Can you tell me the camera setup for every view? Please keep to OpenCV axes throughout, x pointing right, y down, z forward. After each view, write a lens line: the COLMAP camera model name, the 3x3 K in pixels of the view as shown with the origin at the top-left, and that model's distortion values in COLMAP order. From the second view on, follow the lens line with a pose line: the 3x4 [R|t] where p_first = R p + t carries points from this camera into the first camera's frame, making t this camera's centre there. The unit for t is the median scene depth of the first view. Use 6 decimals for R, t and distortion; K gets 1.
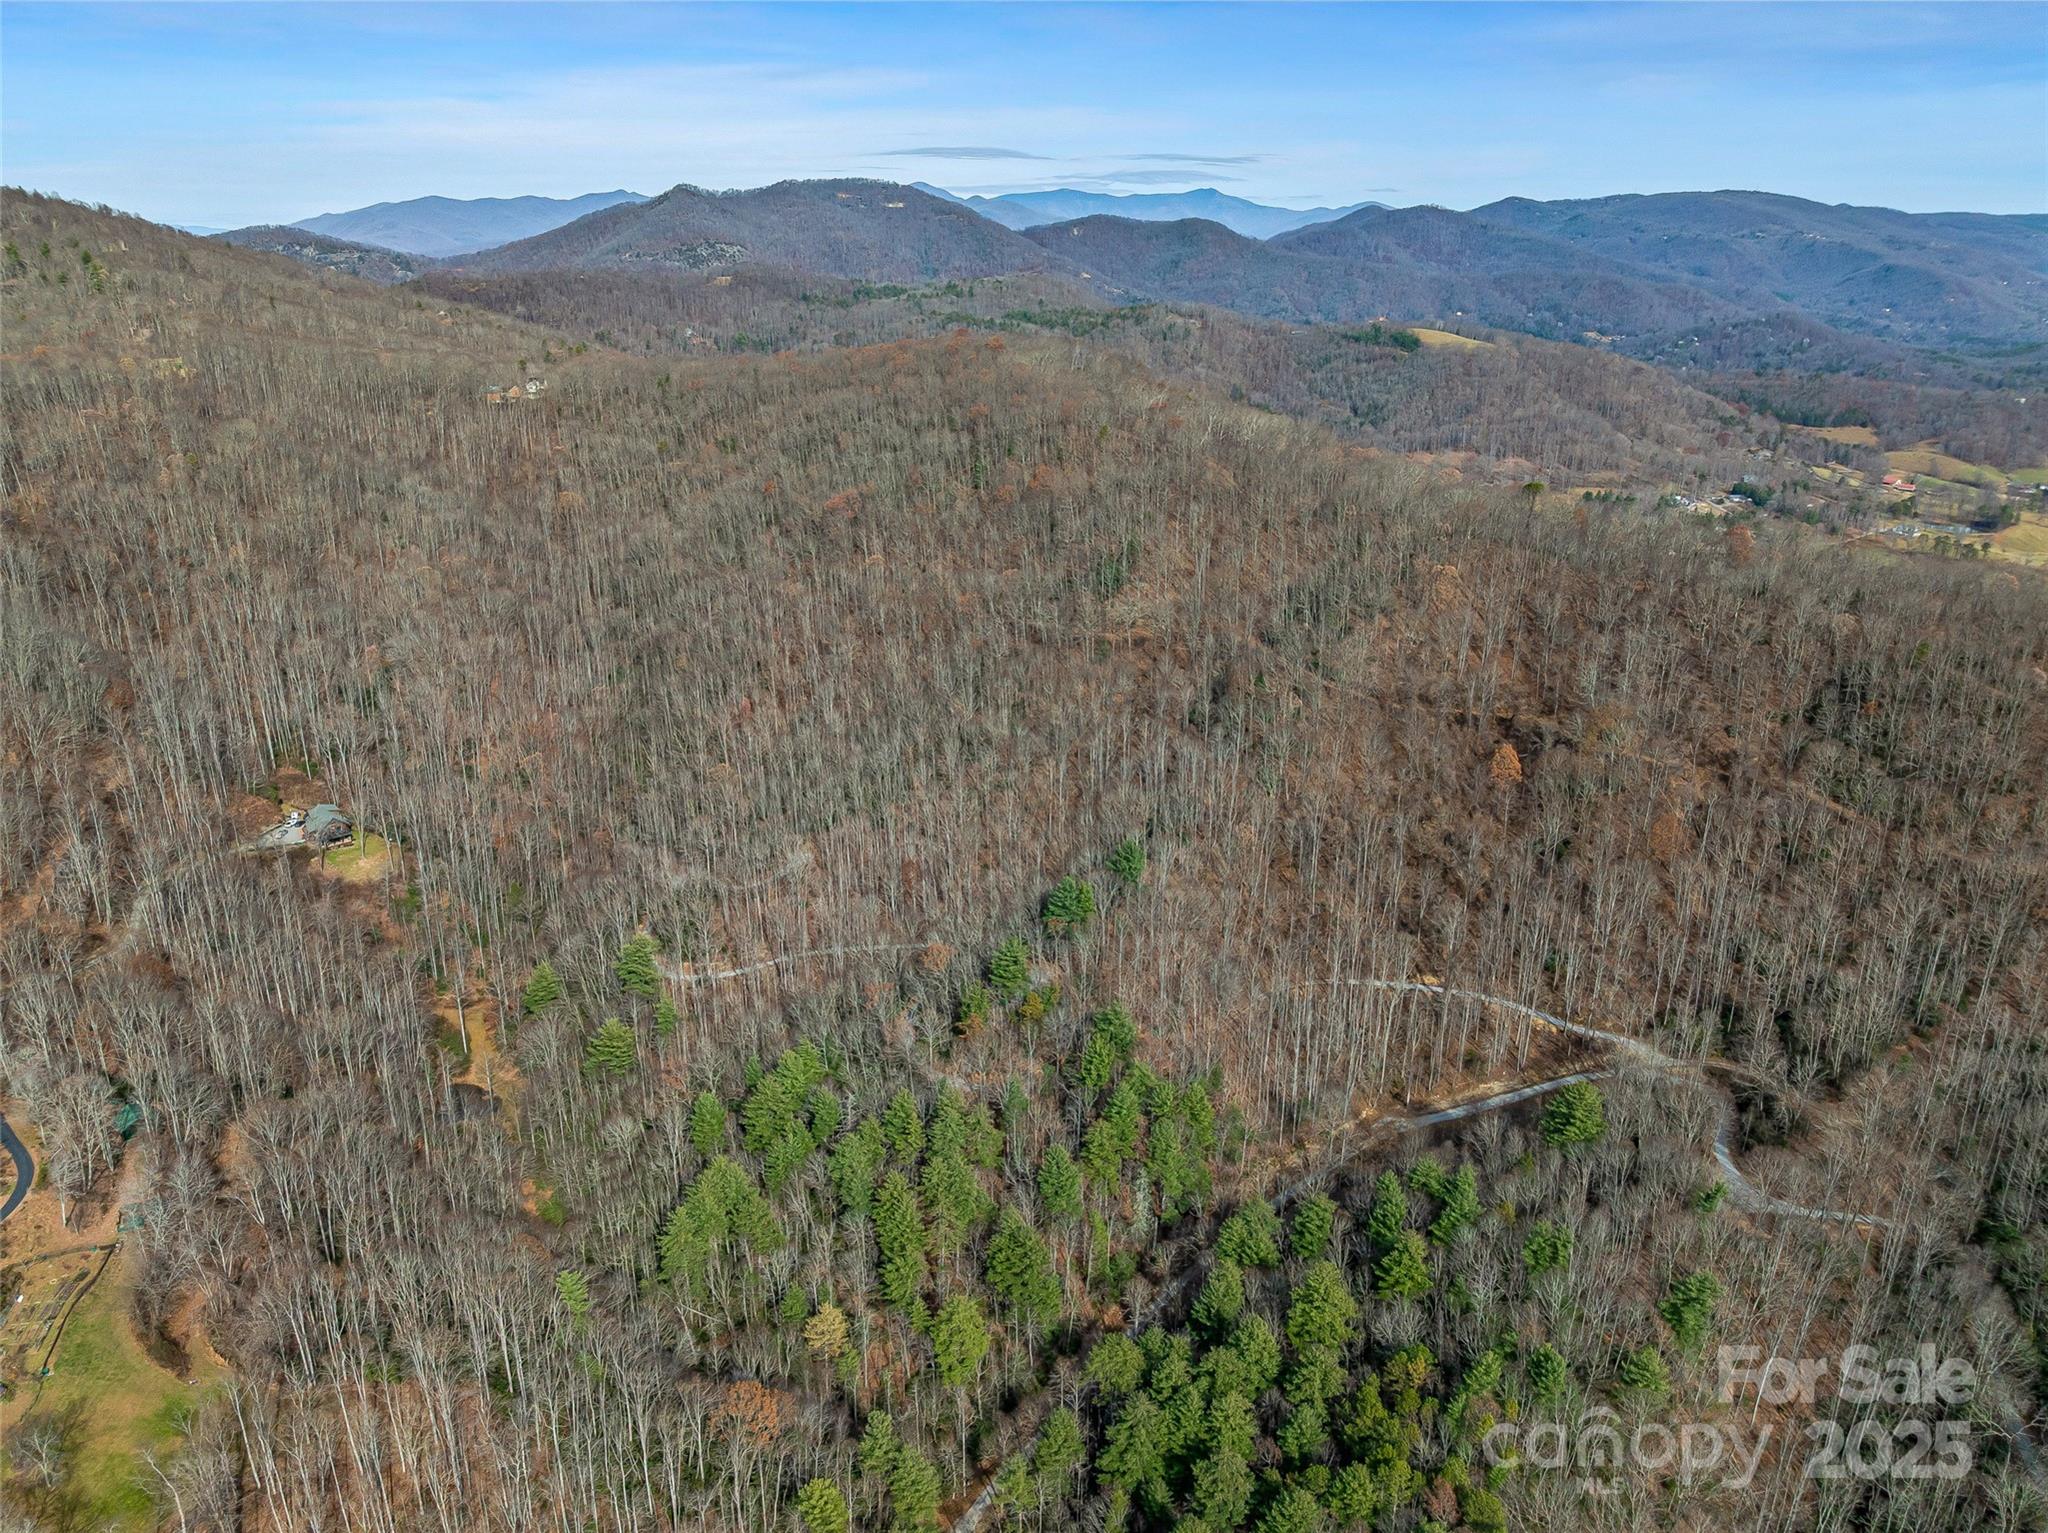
lens RADIAL K [[1397.6, 0, 1016.8], [0, 1397.6, 764.4], [0, 0, 1]] dist [-0.095039, 0.041262]
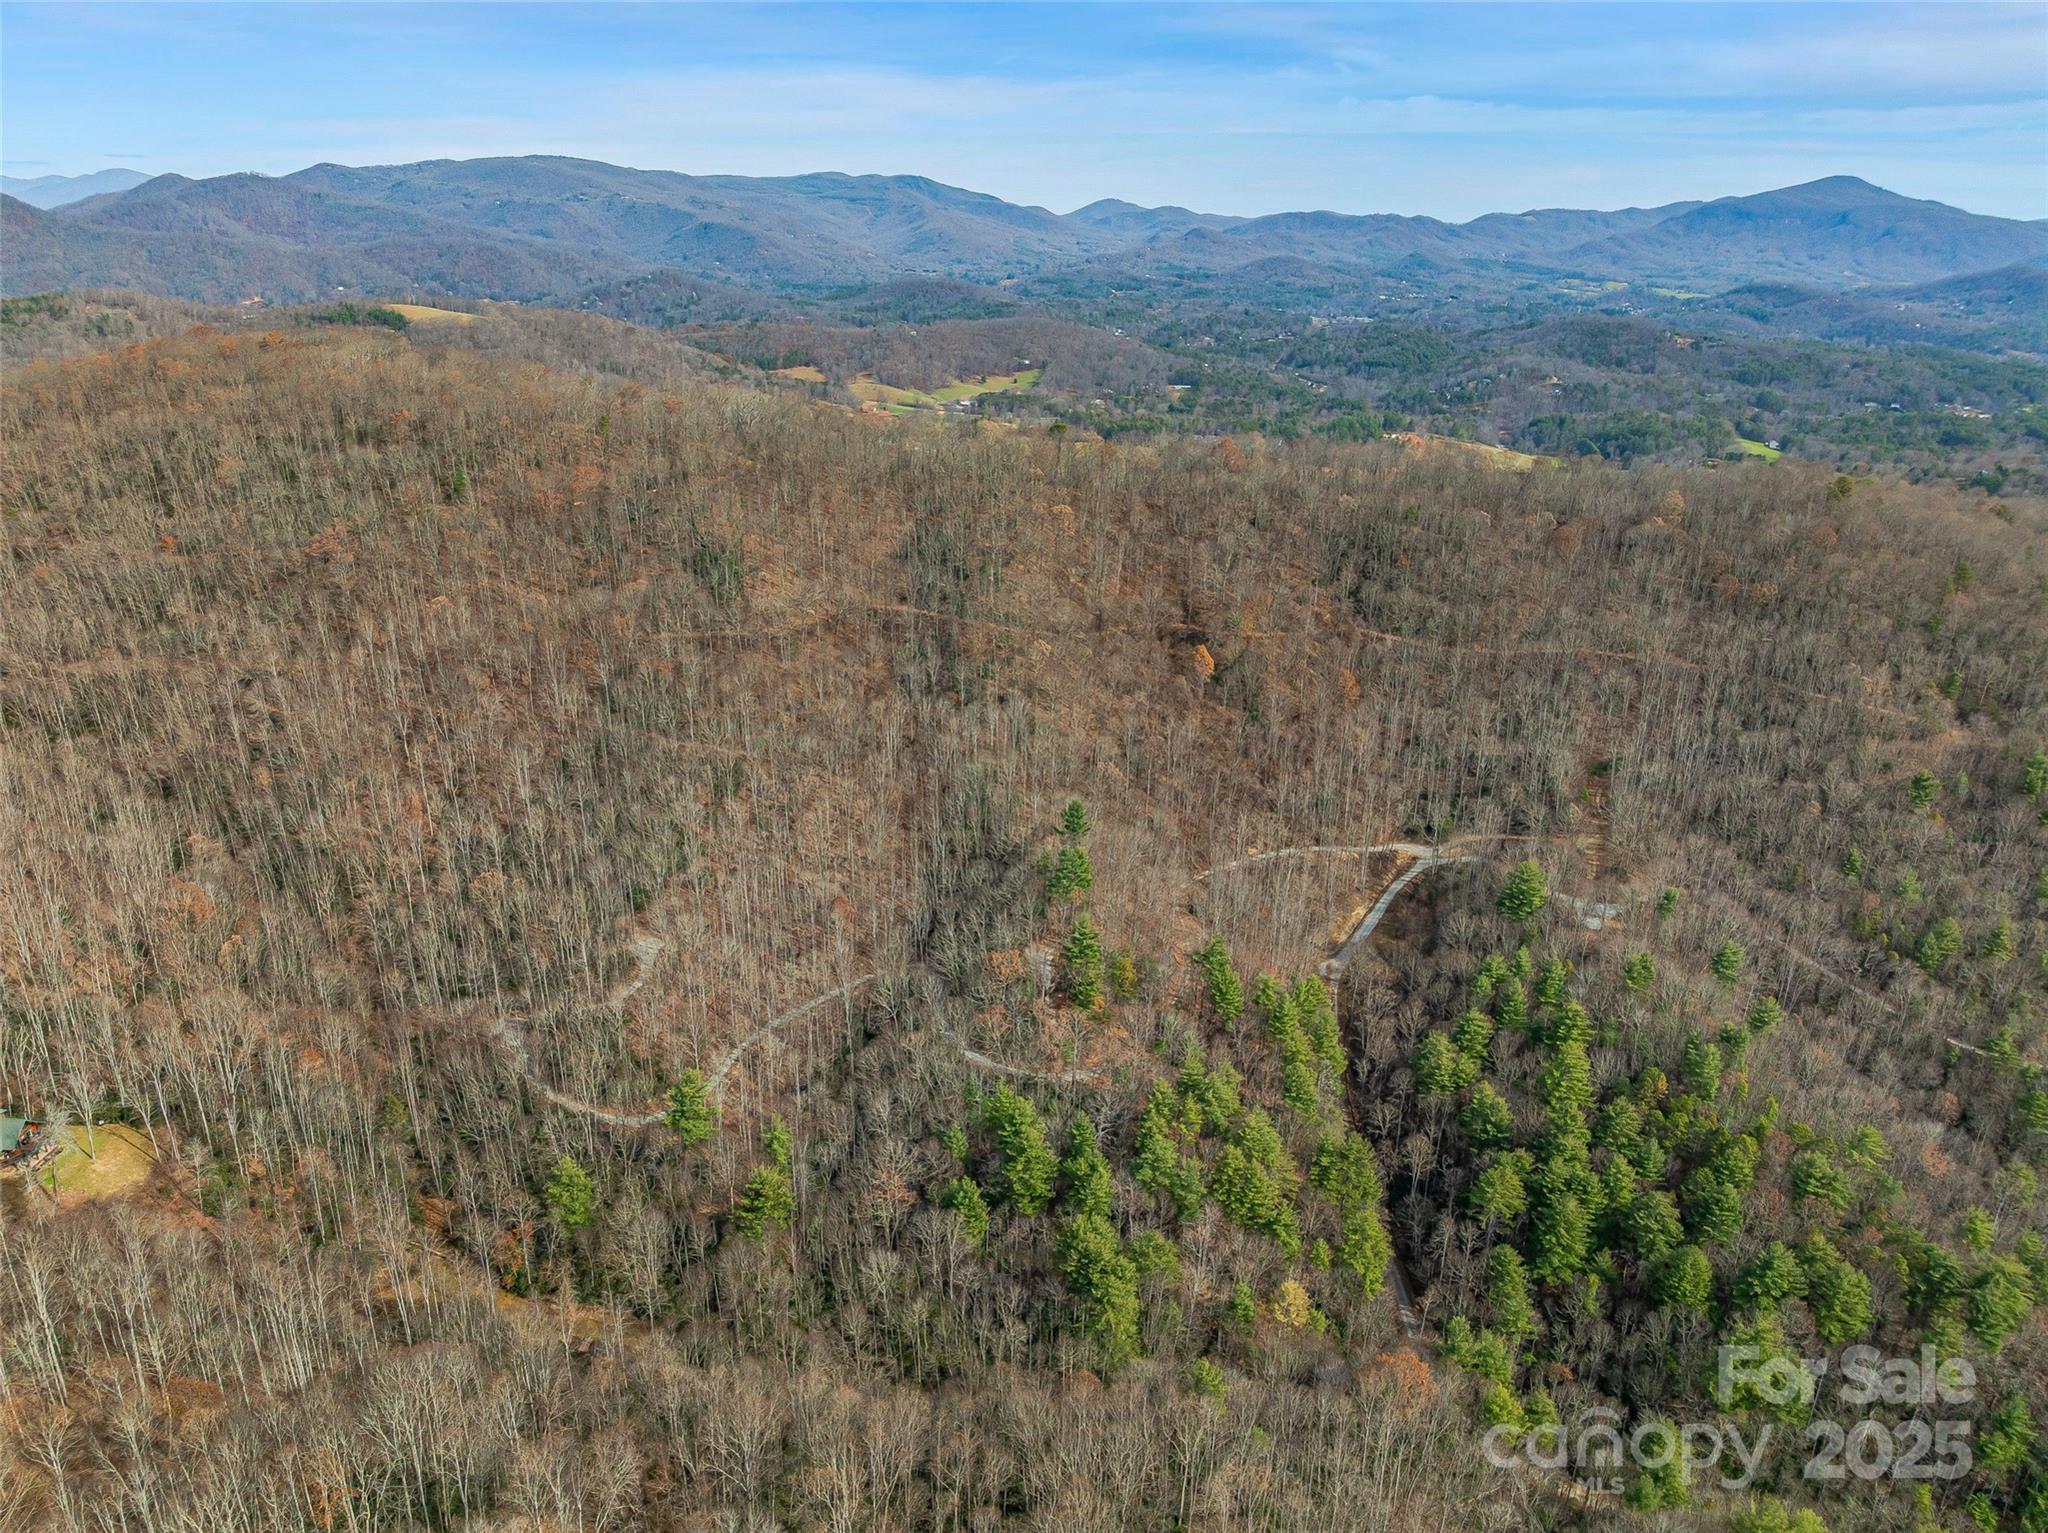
lens RADIAL K [[1397.6, 0, 1016.8], [0, 1397.6, 764.4], [0, 0, 1]] dist [-0.095039, 0.041262]
pose [[0.710466, -0.247350, 0.658829, -0.098736], [0.232686, 0.966106, 0.111791, -0.015280], [-0.664150, 0.073876, 0.743940, 0.038832]]
